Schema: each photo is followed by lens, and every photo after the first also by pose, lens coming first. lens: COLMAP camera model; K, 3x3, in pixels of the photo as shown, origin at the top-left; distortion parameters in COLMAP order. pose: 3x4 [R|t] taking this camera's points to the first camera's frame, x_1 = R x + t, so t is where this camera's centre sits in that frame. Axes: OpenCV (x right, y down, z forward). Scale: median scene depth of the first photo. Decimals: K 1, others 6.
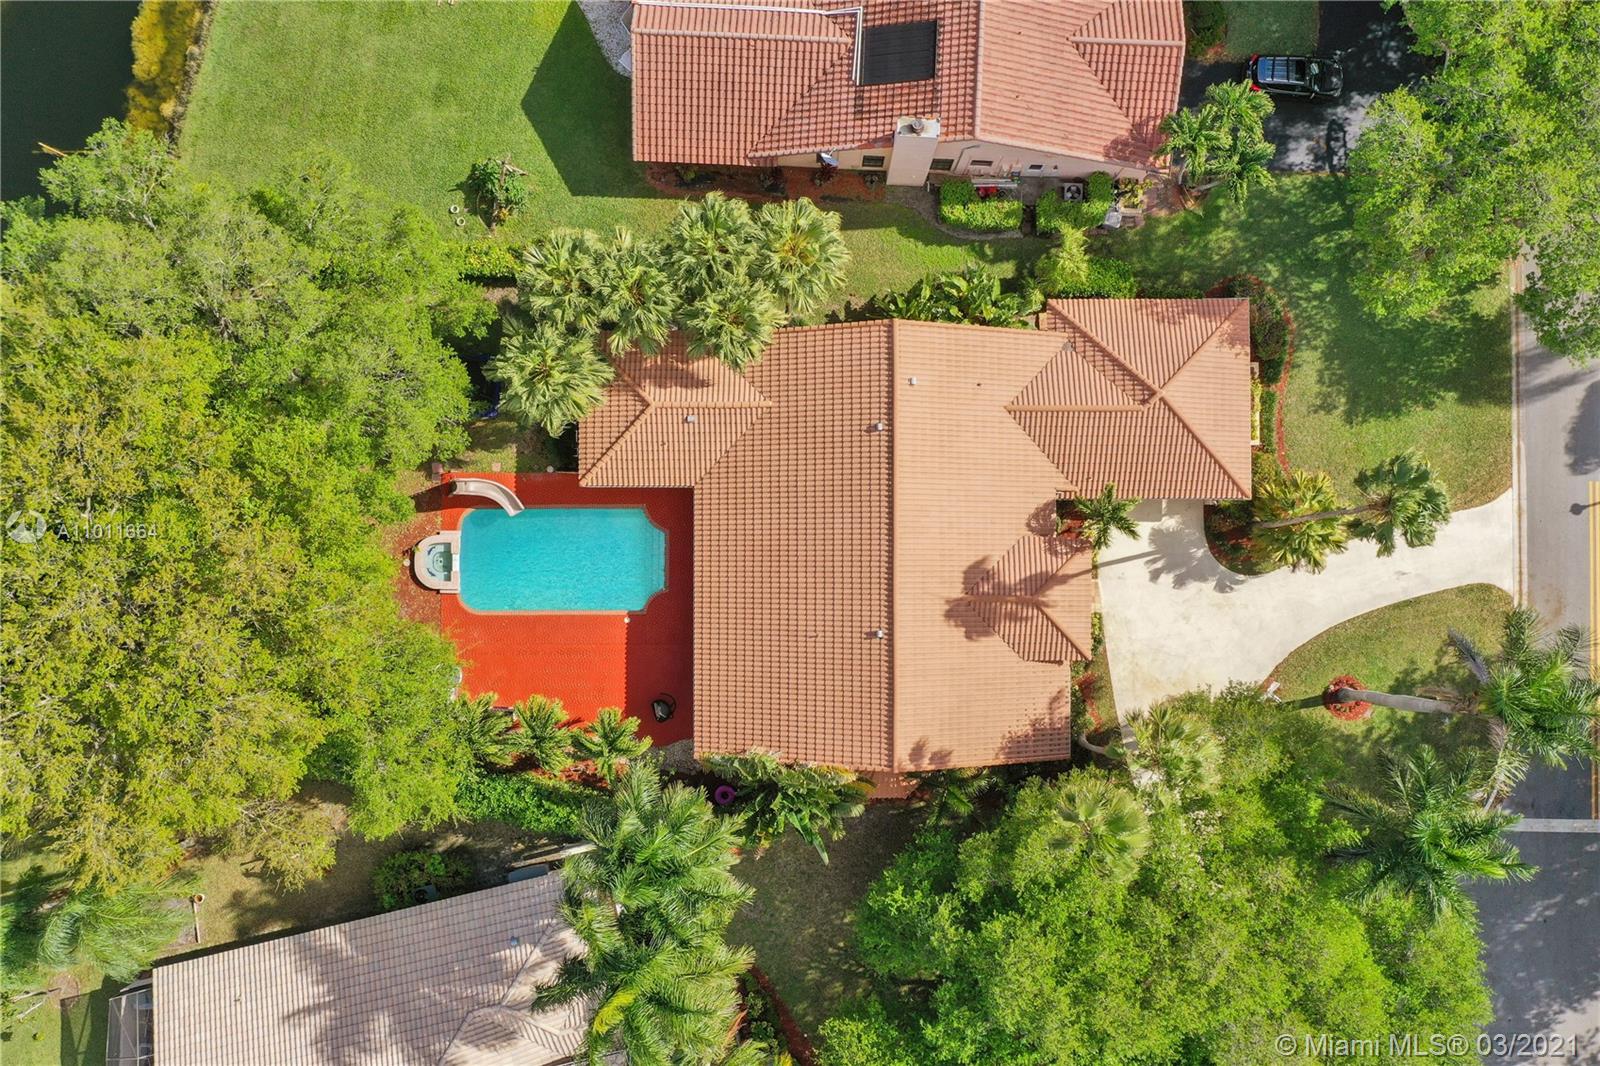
lens RADIAL K [[1449.1, 0, 799.3], [0, 1449.1, 557.5], [0, 0, 1]] dist [-0.002077, -0.003753]
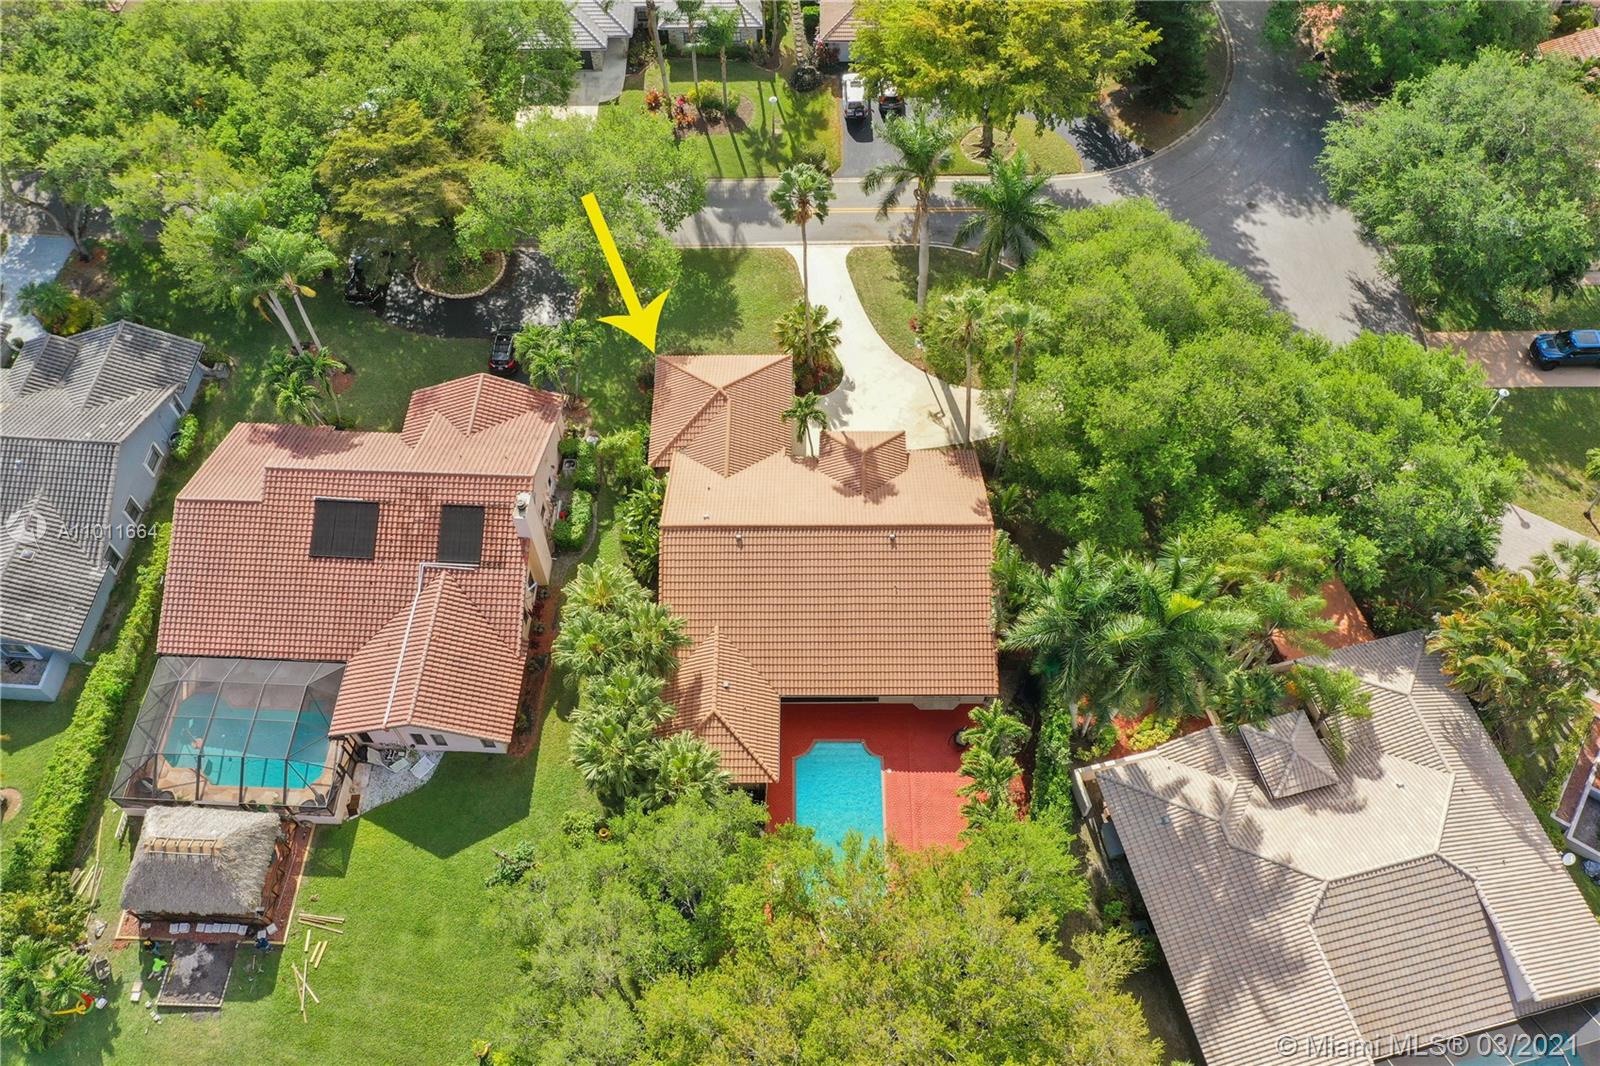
lens RADIAL K [[1449.1, 0, 799.3], [0, 1449.1, 557.5], [0, 0, 1]] dist [-0.002077, -0.003753]
pose [[-0.000312, -0.809916, 0.586546, -0.716884], [1.000000, -0.000552, -0.000229, -0.032269], [0.000509, 0.586546, 0.809916, -0.075645]]
